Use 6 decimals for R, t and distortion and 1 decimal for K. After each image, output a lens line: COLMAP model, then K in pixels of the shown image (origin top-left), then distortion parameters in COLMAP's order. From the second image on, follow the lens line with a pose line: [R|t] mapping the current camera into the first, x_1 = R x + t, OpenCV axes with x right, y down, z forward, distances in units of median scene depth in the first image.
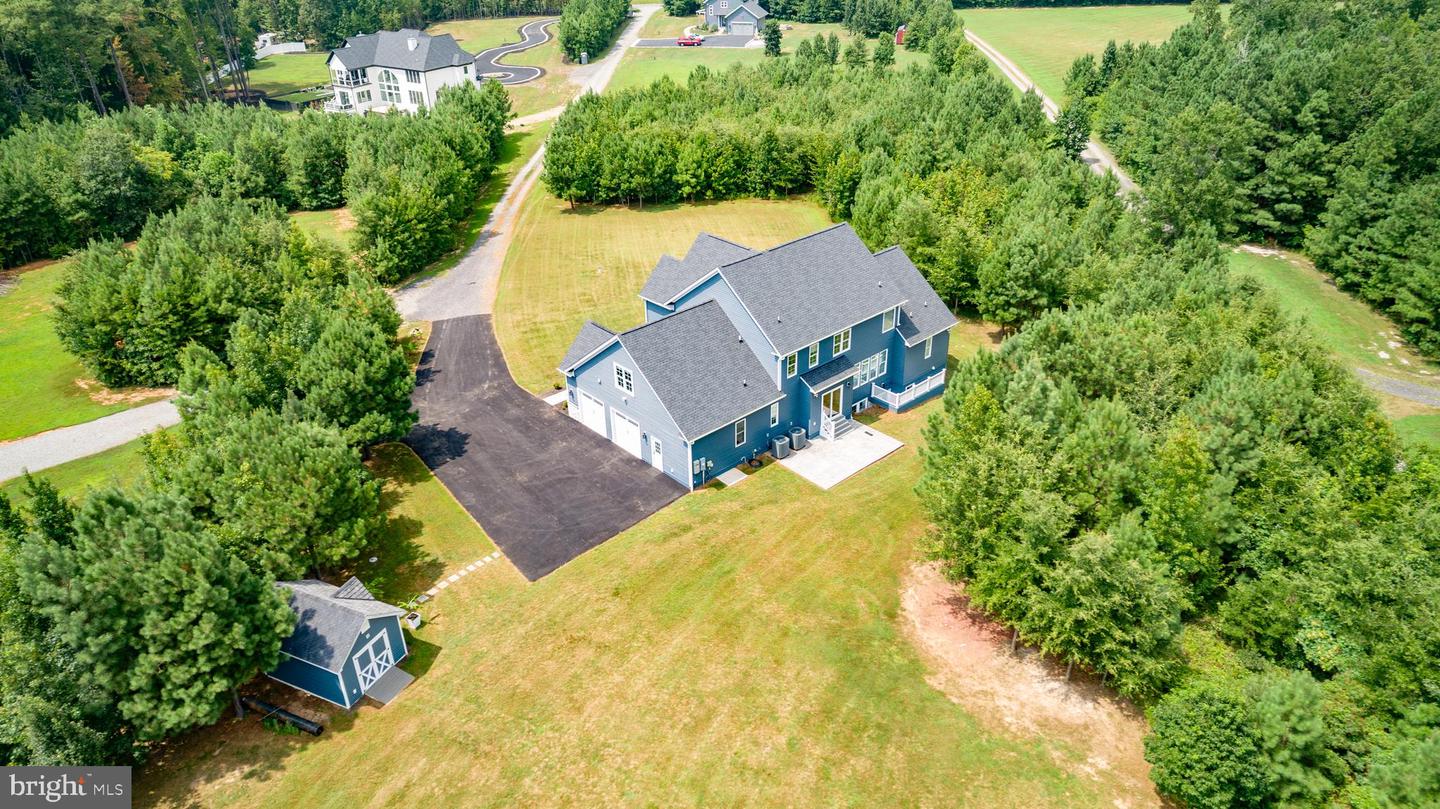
lens RADIAL K [[971.3, 0, 718.0], [0, 971.3, 405.6], [0, 0, 1]] dist [-0.010930, 0.009726]
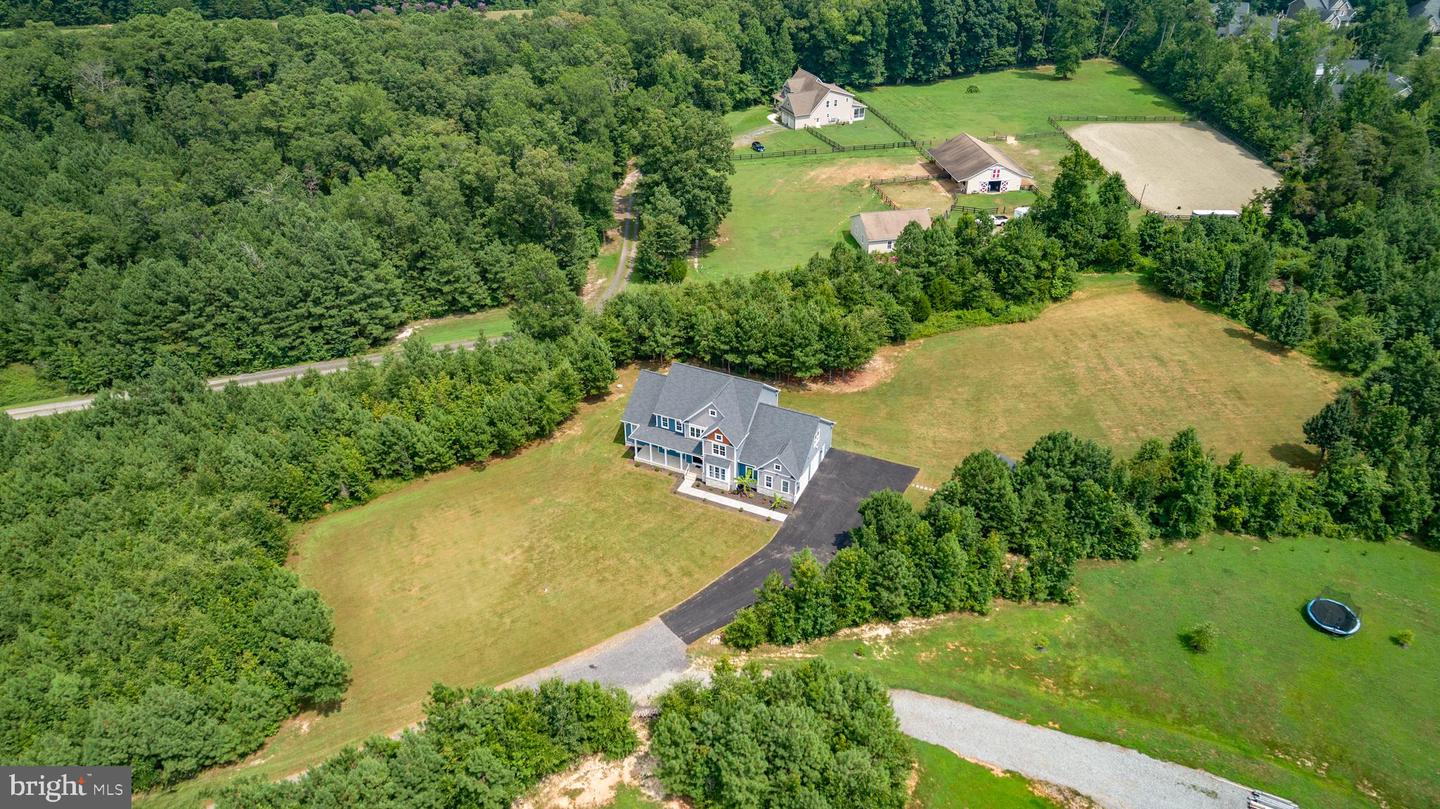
lens RADIAL K [[971.3, 0, 718.0], [0, 971.3, 405.6], [0, 0, 1]] dist [-0.010930, 0.009726]
pose [[-0.381405, -0.492044, 0.782574, -1.016633], [0.461012, 0.632533, 0.622391, -0.920790], [-0.801248, 0.598159, -0.014413, 0.765395]]
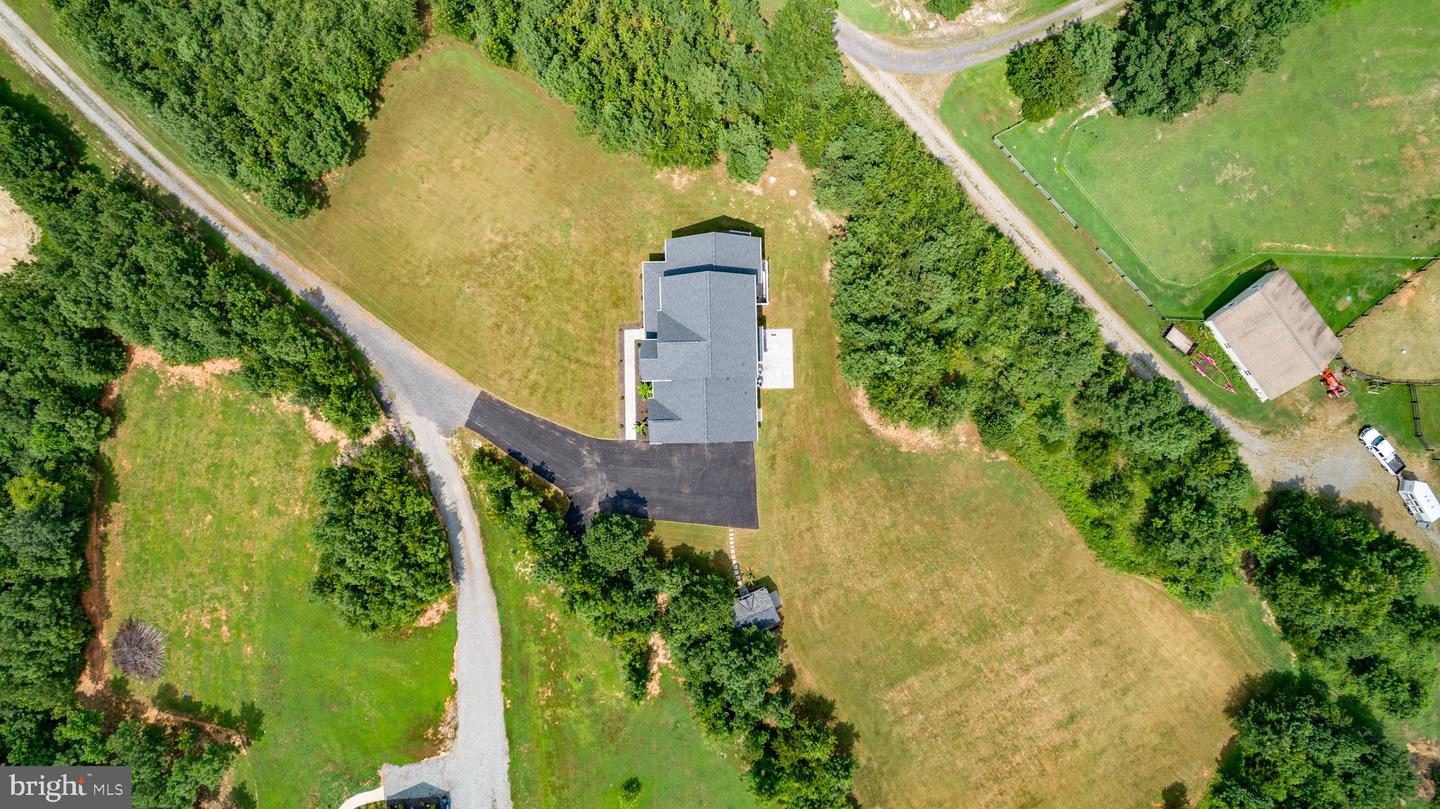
lens RADIAL K [[971.3, 0, 718.0], [0, 971.3, 405.6], [0, 0, 1]] dist [-0.010930, 0.009726]
pose [[0.659869, -0.750106, 0.043752, -0.076941], [0.338800, 0.349006, 0.873733, -1.176824], [-0.670662, -0.561726, 0.484434, 0.044047]]
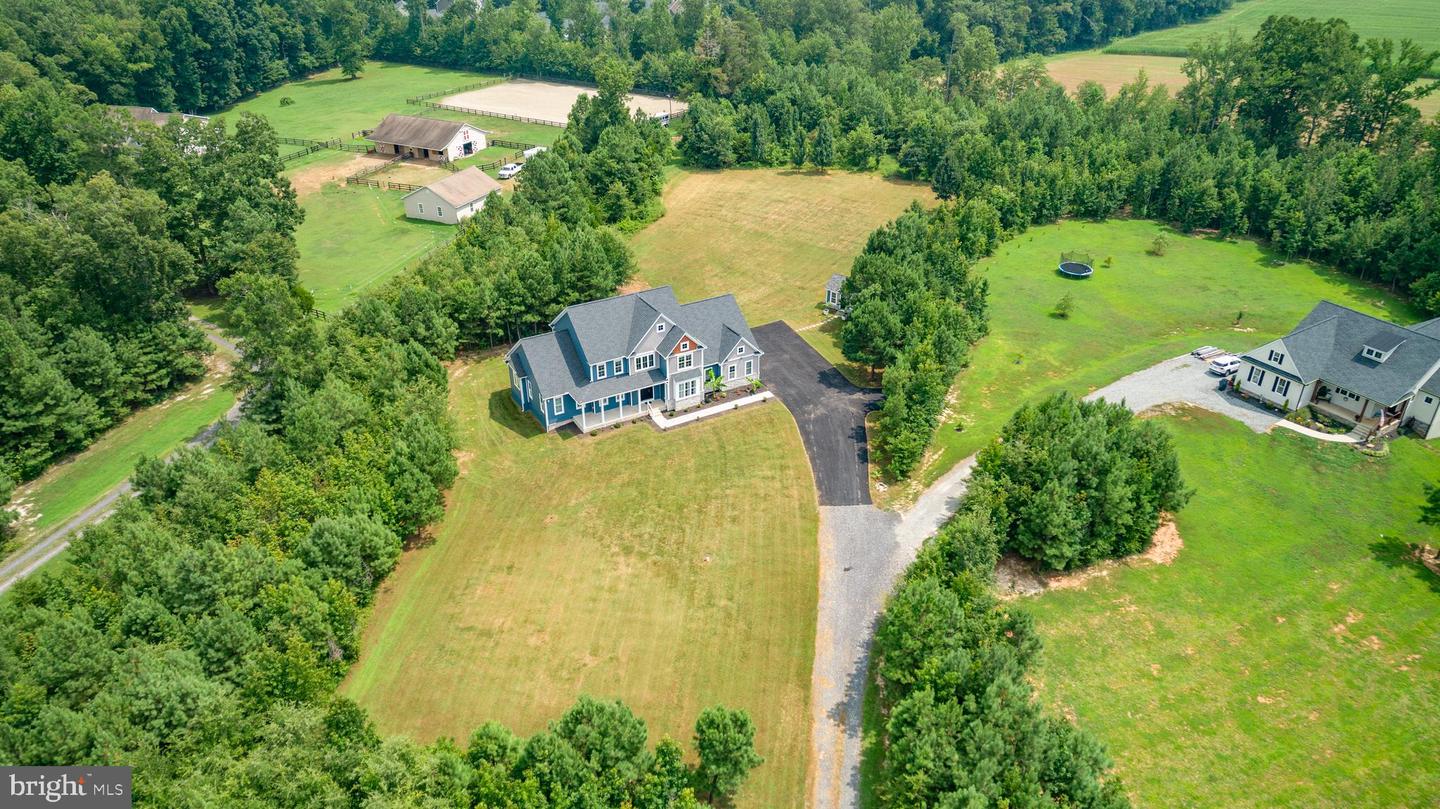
lens RADIAL K [[971.3, 0, 718.0], [0, 971.3, 405.6], [0, 0, 1]] dist [-0.010930, 0.009726]
pose [[-0.974815, -0.091079, 0.203570, -0.316988], [0.126801, 0.524548, 0.841885, -1.020212], [-0.183460, 0.846495, -0.499788, 1.393877]]
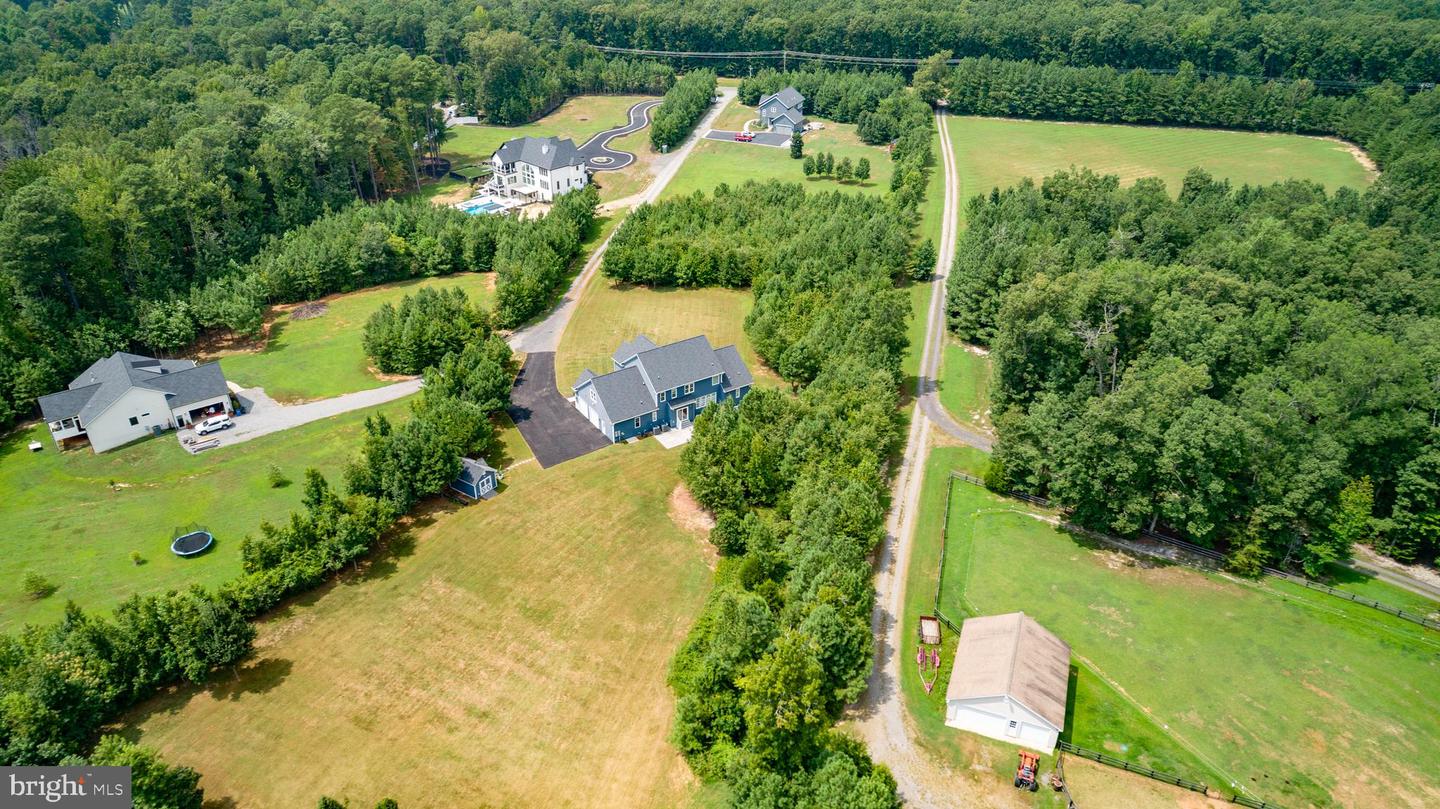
lens RADIAL K [[971.3, 0, 718.0], [0, 971.3, 405.6], [0, 0, 1]] dist [-0.010930, 0.009726]
pose [[0.987364, 0.101738, -0.121496, 0.344294], [-0.099249, 0.994713, 0.026378, -0.065891], [0.123537, -0.013986, 0.992241, -0.936256]]
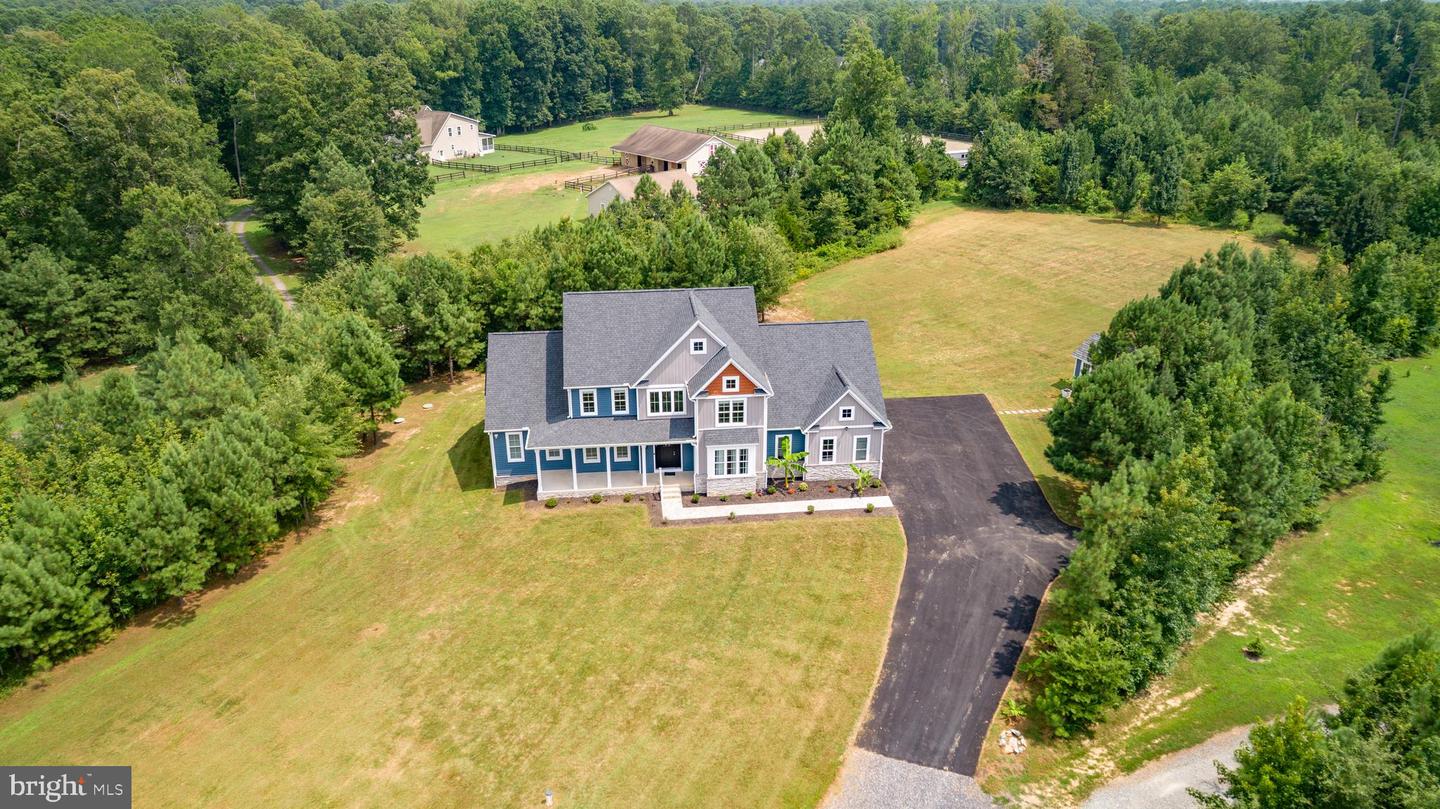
lens RADIAL K [[971.3, 0, 718.0], [0, 971.3, 405.6], [0, 0, 1]] dist [-0.010930, 0.009726]
pose [[-0.802493, -0.215671, 0.556318, -0.394453], [0.307852, 0.649030, 0.695692, -0.541689], [-0.511108, 0.729552, -0.454447, 1.078457]]
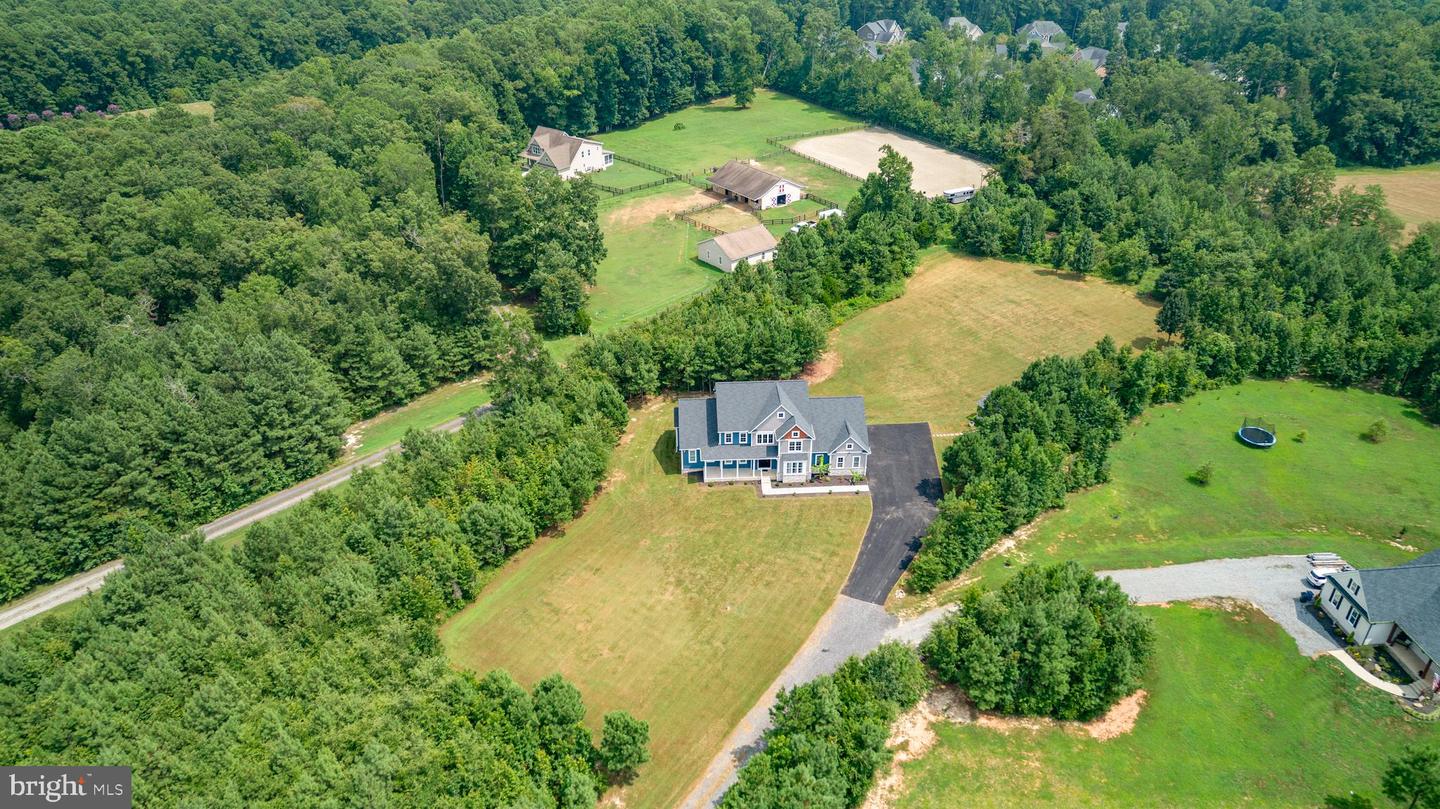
lens RADIAL K [[971.3, 0, 718.0], [0, 971.3, 405.6], [0, 0, 1]] dist [-0.010930, 0.009726]
pose [[-0.768809, -0.302403, 0.563457, -0.730994], [0.330094, 0.566988, 0.754694, -1.218460], [-0.547695, 0.766210, -0.336084, 1.271753]]
